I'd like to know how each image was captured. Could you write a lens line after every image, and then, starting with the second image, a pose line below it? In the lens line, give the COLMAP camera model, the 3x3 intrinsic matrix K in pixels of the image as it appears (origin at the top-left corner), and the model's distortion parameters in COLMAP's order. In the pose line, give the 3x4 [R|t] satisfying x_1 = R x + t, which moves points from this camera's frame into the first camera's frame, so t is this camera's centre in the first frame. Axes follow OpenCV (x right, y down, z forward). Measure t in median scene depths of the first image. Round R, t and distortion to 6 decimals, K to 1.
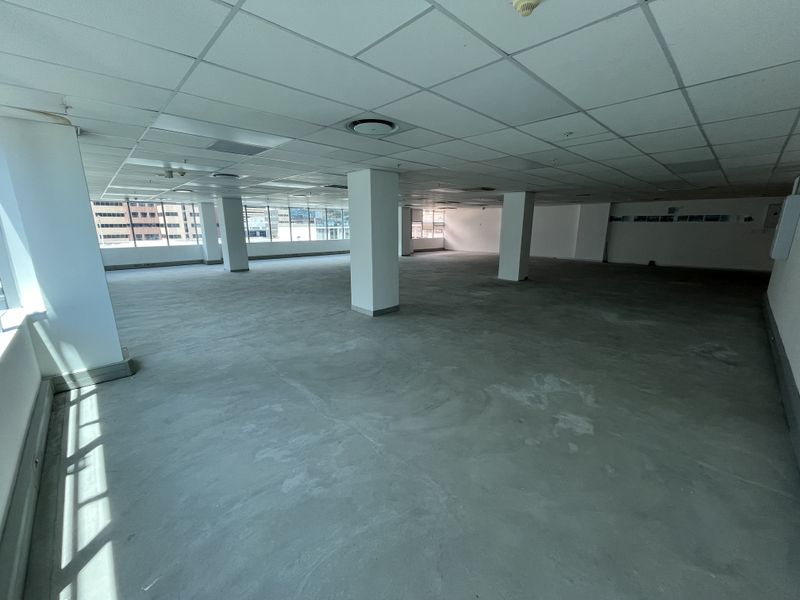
lens RADIAL K [[324.4, 0, 396.5], [0, 324.4, 299.3], [0, 0, 1]] dist [-0.003684, 0.000673]
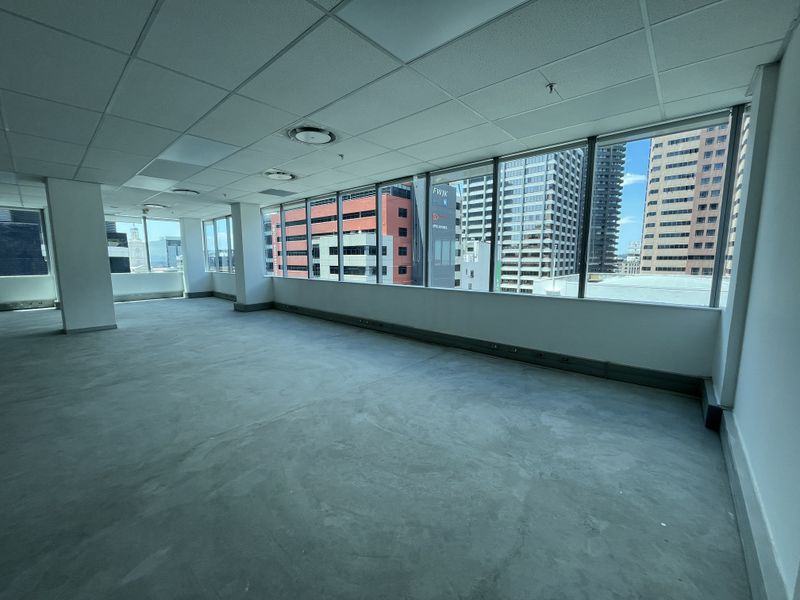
lens RADIAL K [[324.4, 0, 397.9], [0, 324.4, 300.8], [0, 0, 1]] dist [-0.003684, 0.000673]
pose [[0.080612, 0.128833, -0.988384, 0.017526], [-0.221991, 0.969026, 0.108205, -0.029113], [0.971711, 0.210690, 0.106715, 0.139159]]
